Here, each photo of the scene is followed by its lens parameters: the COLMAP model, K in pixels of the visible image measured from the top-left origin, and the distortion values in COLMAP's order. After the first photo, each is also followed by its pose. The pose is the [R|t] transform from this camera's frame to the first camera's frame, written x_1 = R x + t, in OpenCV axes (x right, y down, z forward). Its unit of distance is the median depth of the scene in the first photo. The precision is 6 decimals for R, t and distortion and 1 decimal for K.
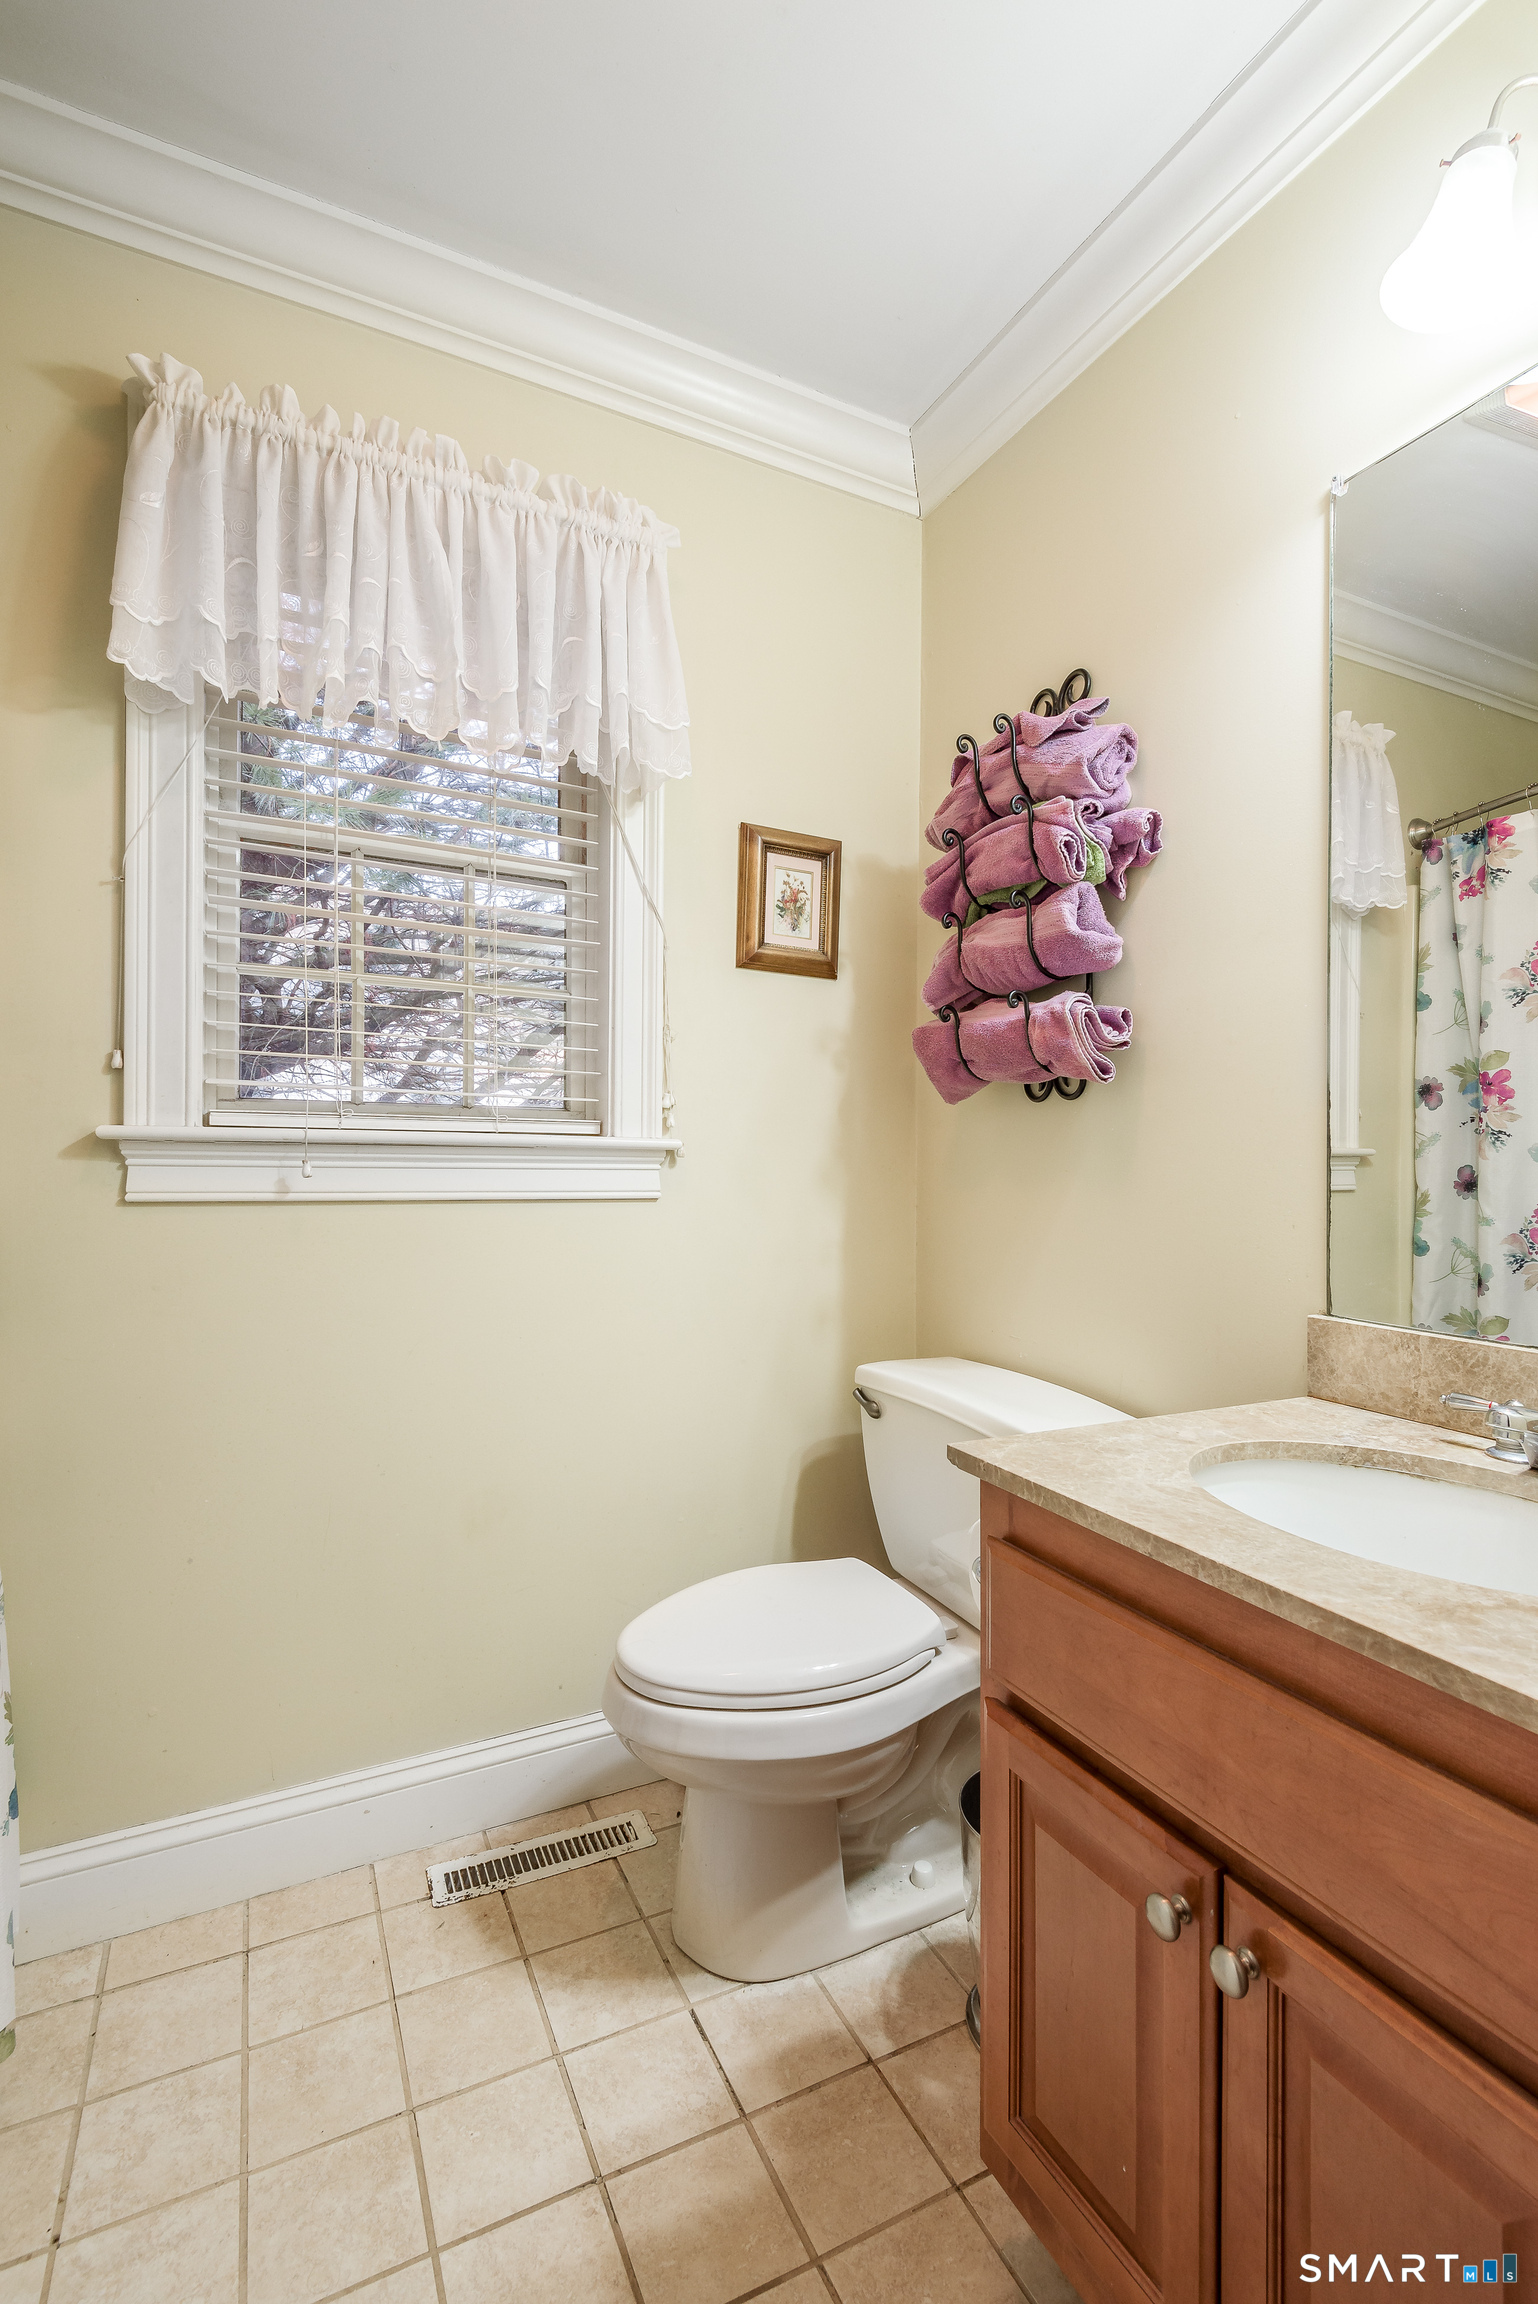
lens RADIAL K [[1034.2, 0, 784.7], [0, 1034.2, 1158.6], [0, 0, 1]] dist [0.004678, -0.002909]
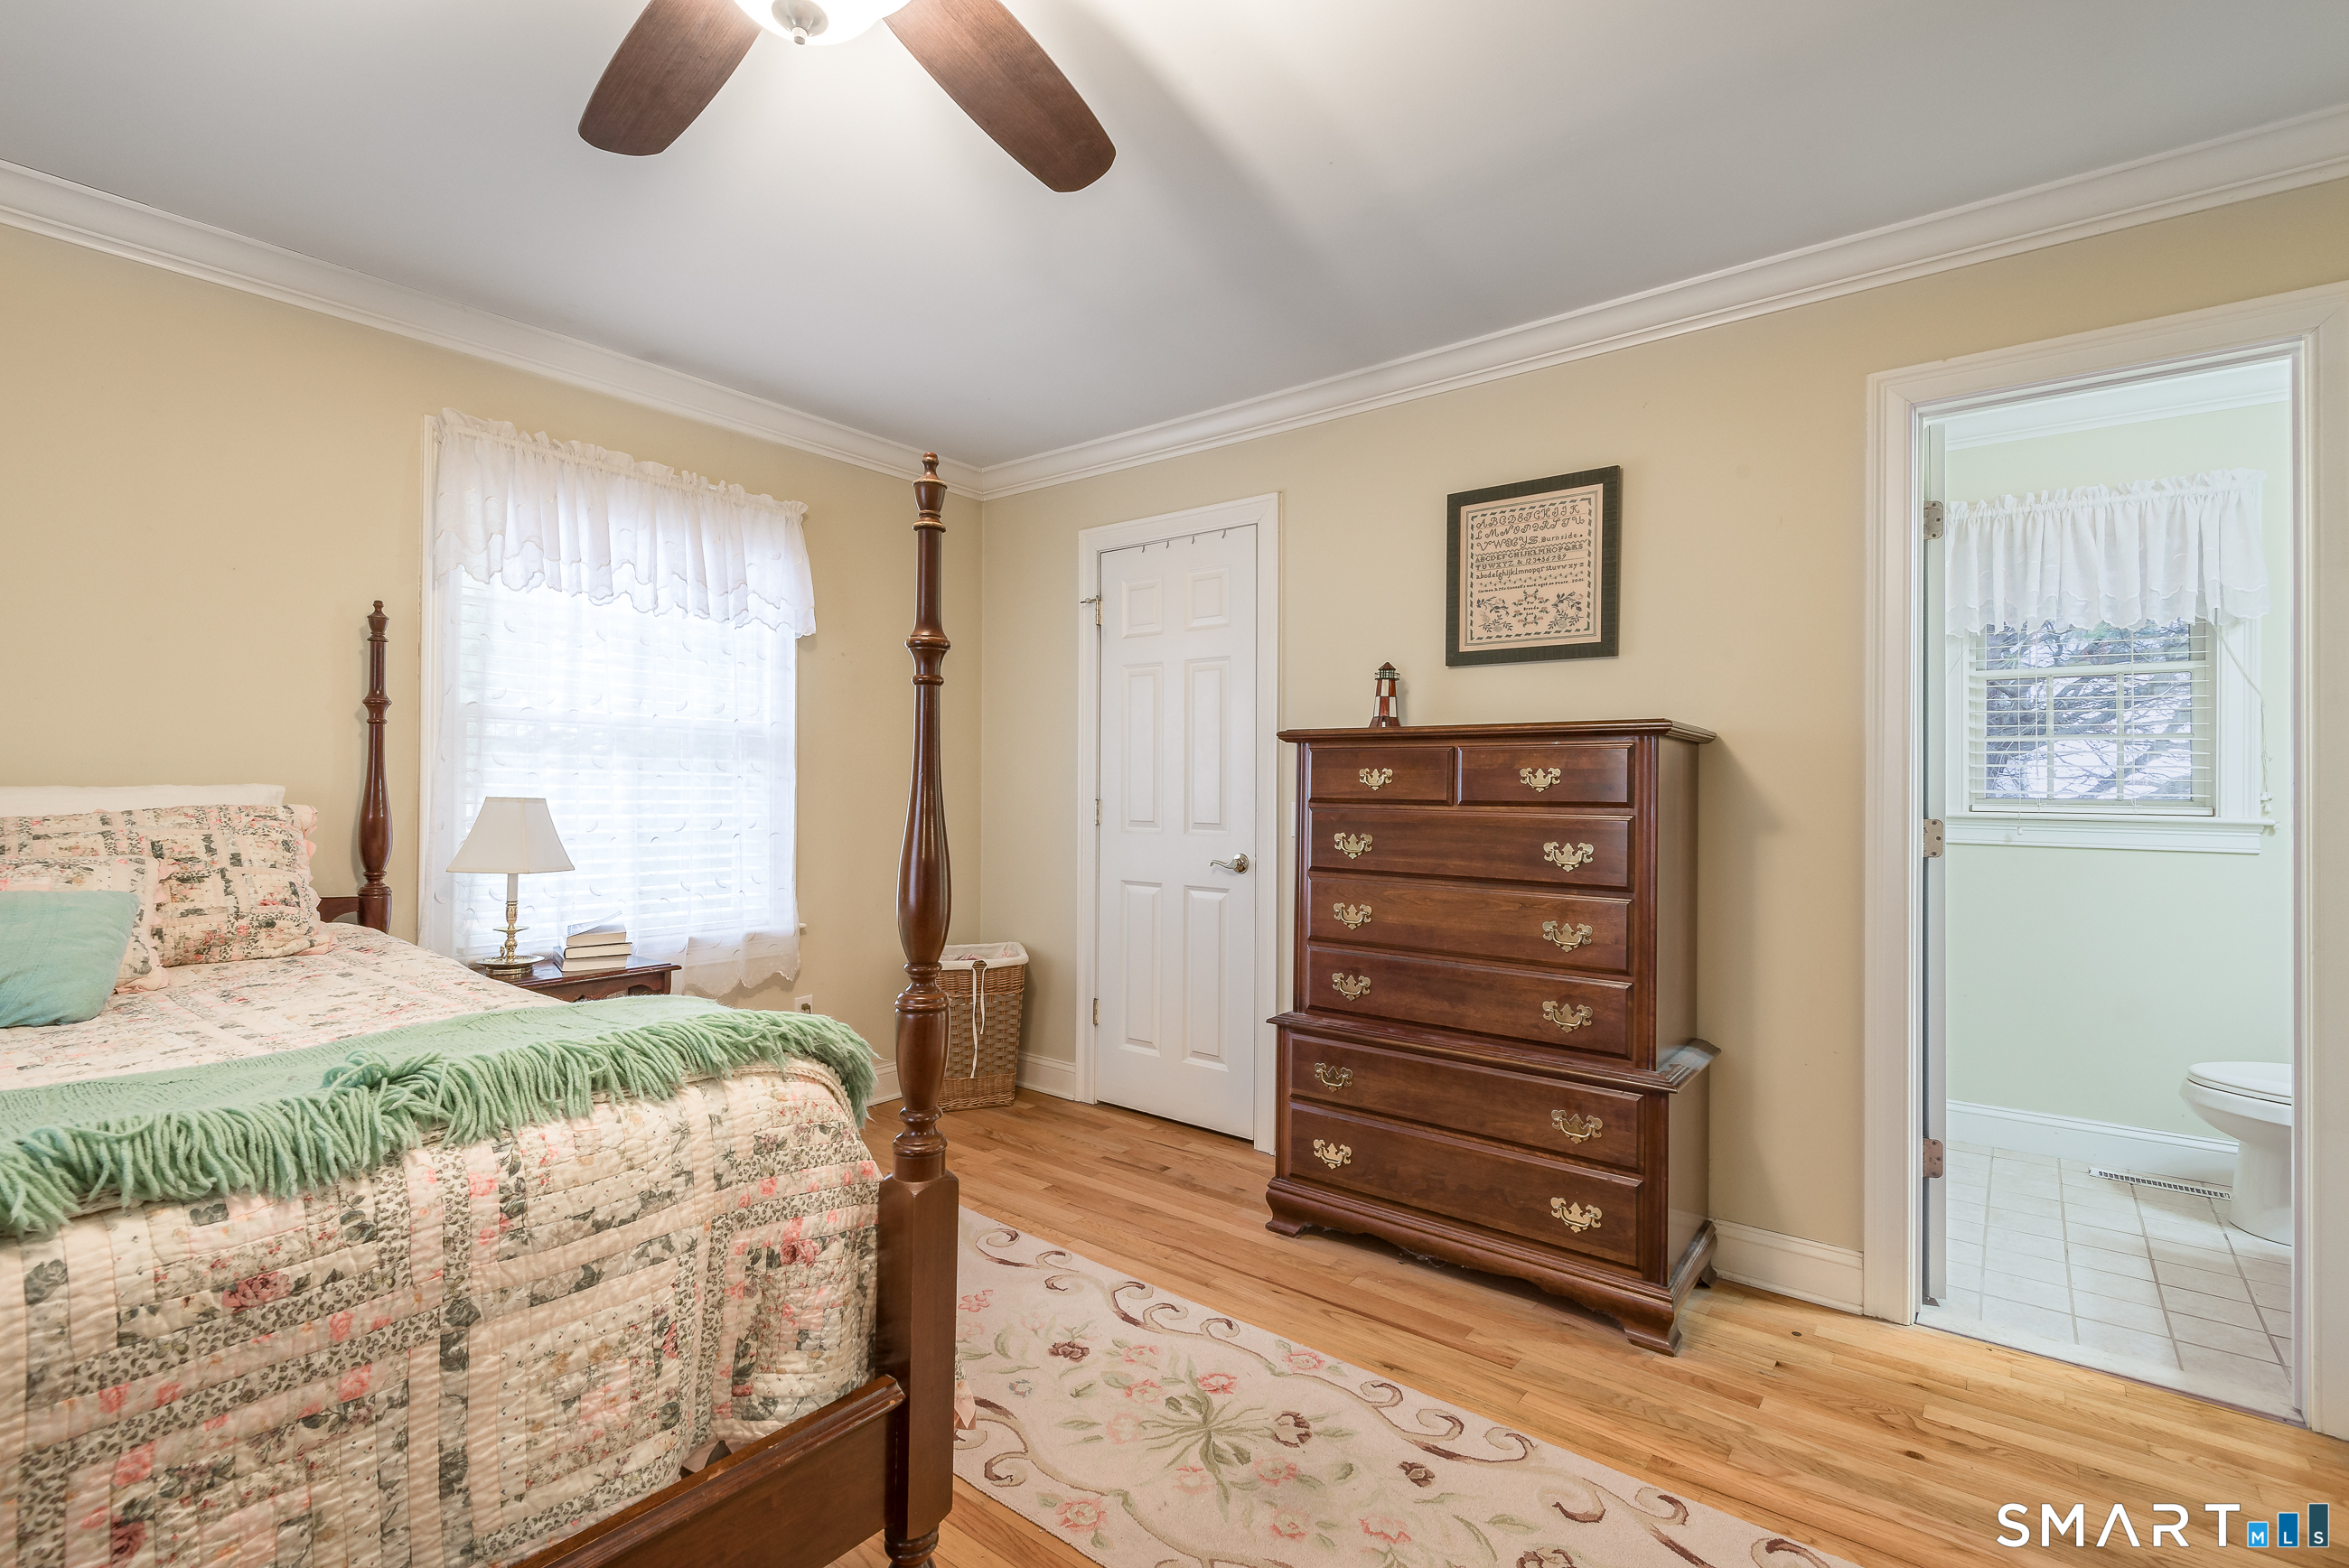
lens RADIAL K [[1054.3, 0, 1182.9], [0, 1054.3, 774.2], [0, 0, 1]] dist [0.004678, -0.002909]
pose [[0.414834, -0.009078, -0.909852, 0.829713], [0.001970, 0.999957, -0.009079, -0.091423], [0.909895, 0.001974, 0.414834, -1.528601]]
